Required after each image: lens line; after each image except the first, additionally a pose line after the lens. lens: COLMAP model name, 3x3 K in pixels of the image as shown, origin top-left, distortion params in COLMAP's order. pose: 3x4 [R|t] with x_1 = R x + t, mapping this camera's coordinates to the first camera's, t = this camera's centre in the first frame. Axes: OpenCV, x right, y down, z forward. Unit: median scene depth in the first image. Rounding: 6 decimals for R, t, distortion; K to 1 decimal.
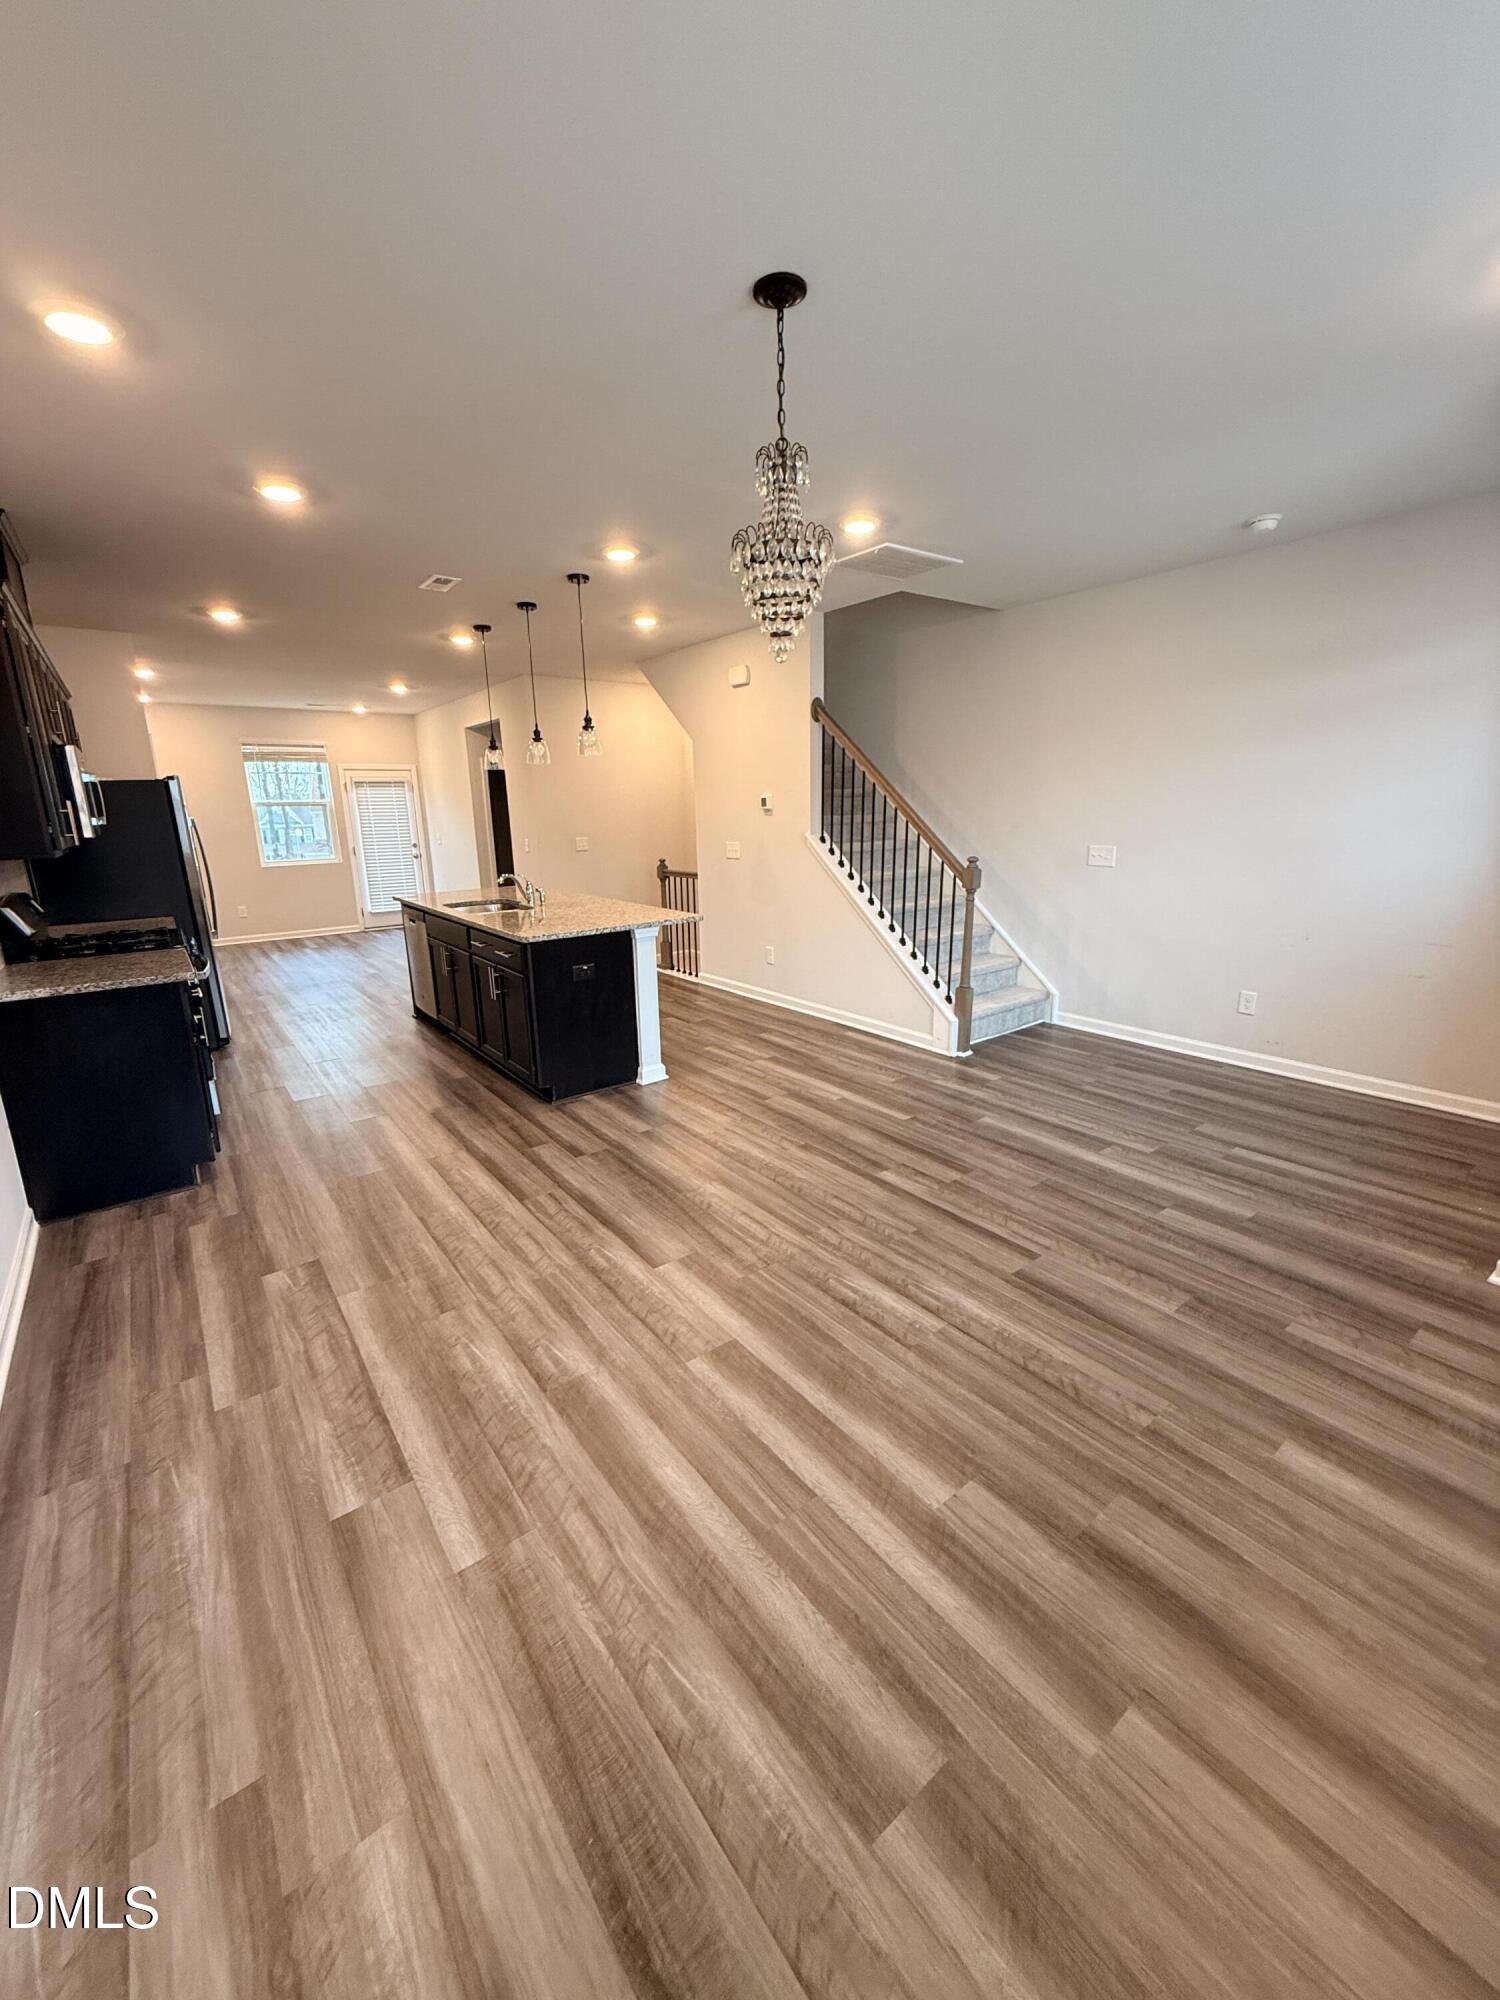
lens RADIAL K [[795.0, 0, 751.1], [0, 795.0, 994.7], [0, 0, 1]] dist [0.000967, -0.000437]
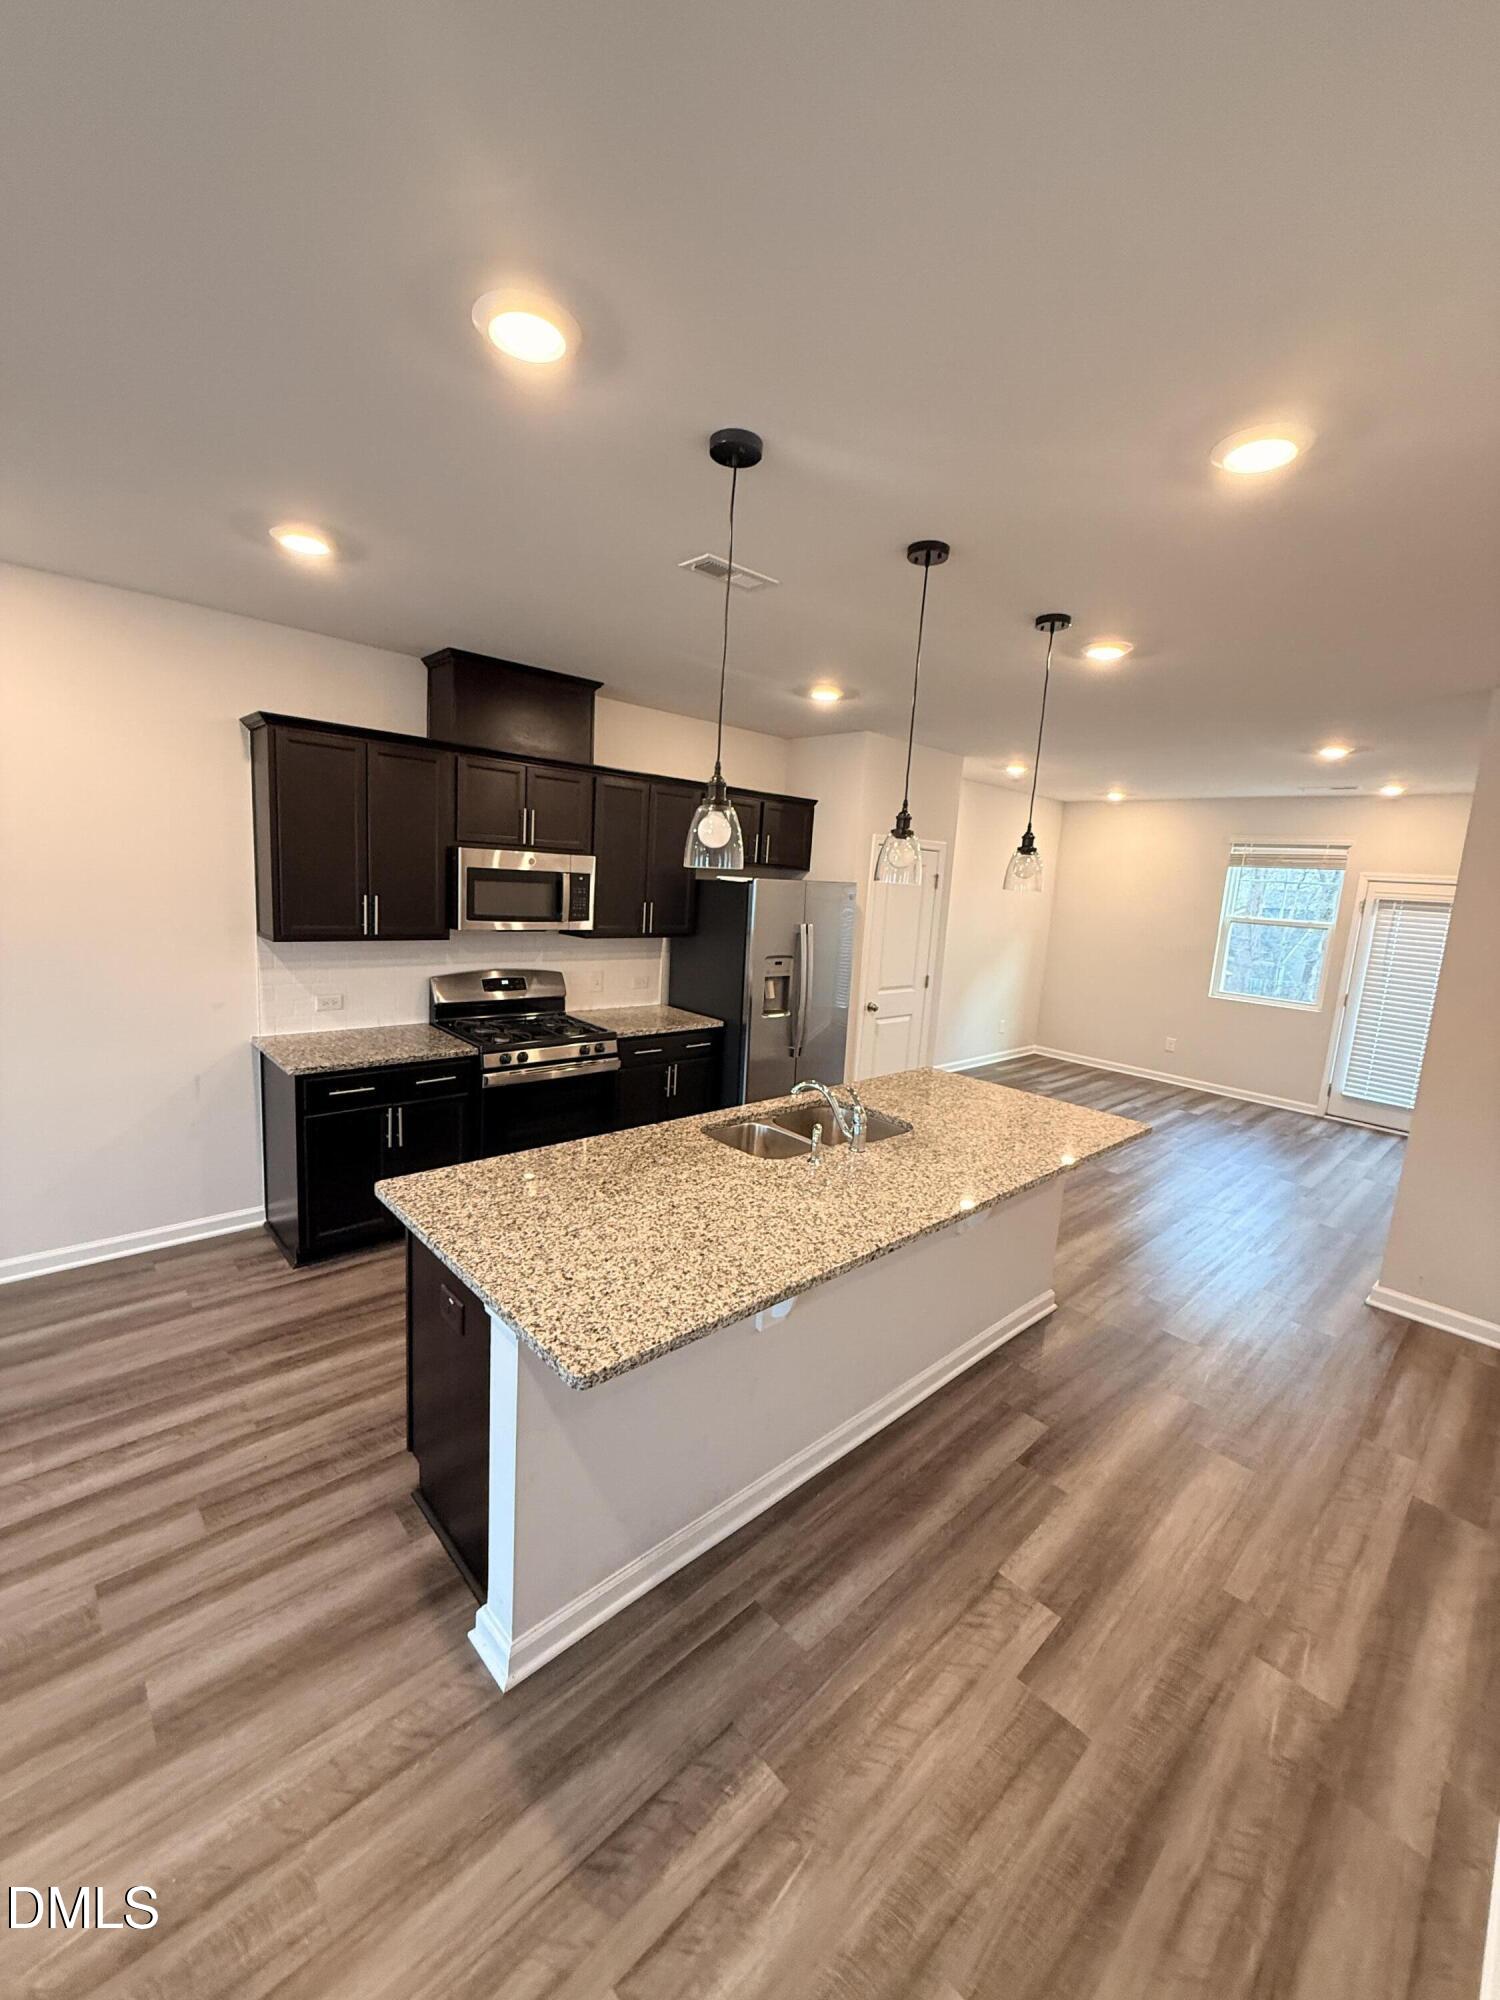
lens RADIAL K [[795.0, 0, 751.1], [0, 795.0, 994.6], [0, 0, 1]] dist [0.000967, -0.000437]
pose [[0.101523, 0.180729, -0.978279, 0.207435], [-0.295775, 0.944377, 0.143771, -0.283324], [0.949847, 0.274755, 0.149331, 0.906510]]
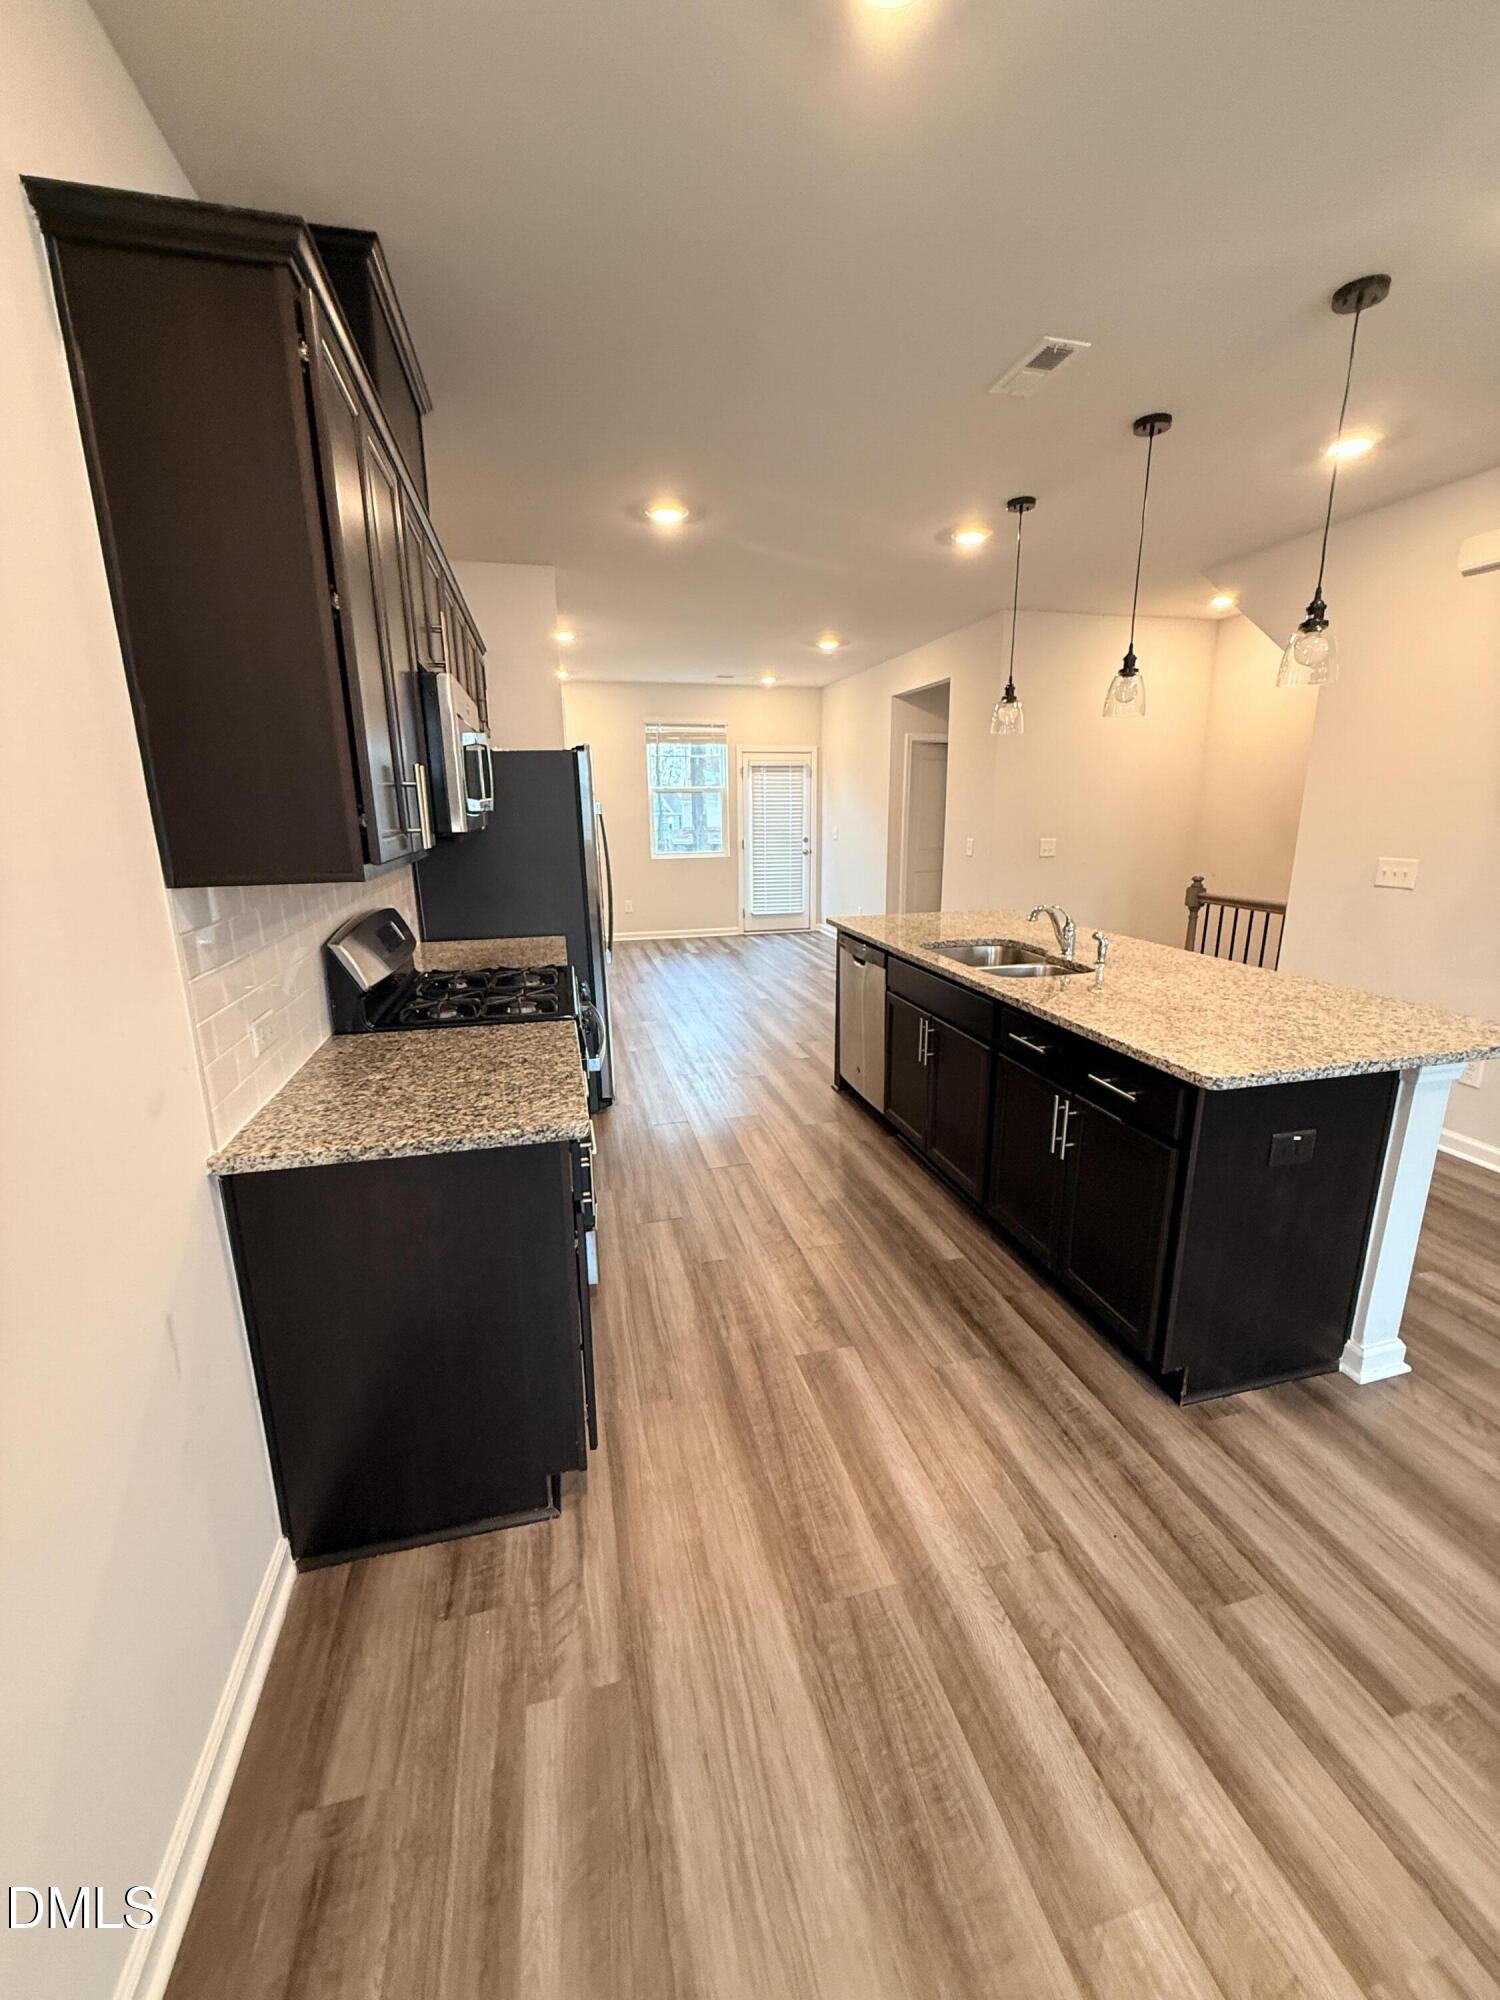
lens RADIAL K [[795.0, 0, 753.5], [0, 795.0, 995.4], [0, 0, 1]] dist [0.000967, -0.000437]
pose [[0.920266, 0.103917, -0.377243, -0.288148], [-0.100426, 0.994523, 0.028971, -0.084782], [0.378188, 0.011224, 0.925661, 0.392322]]
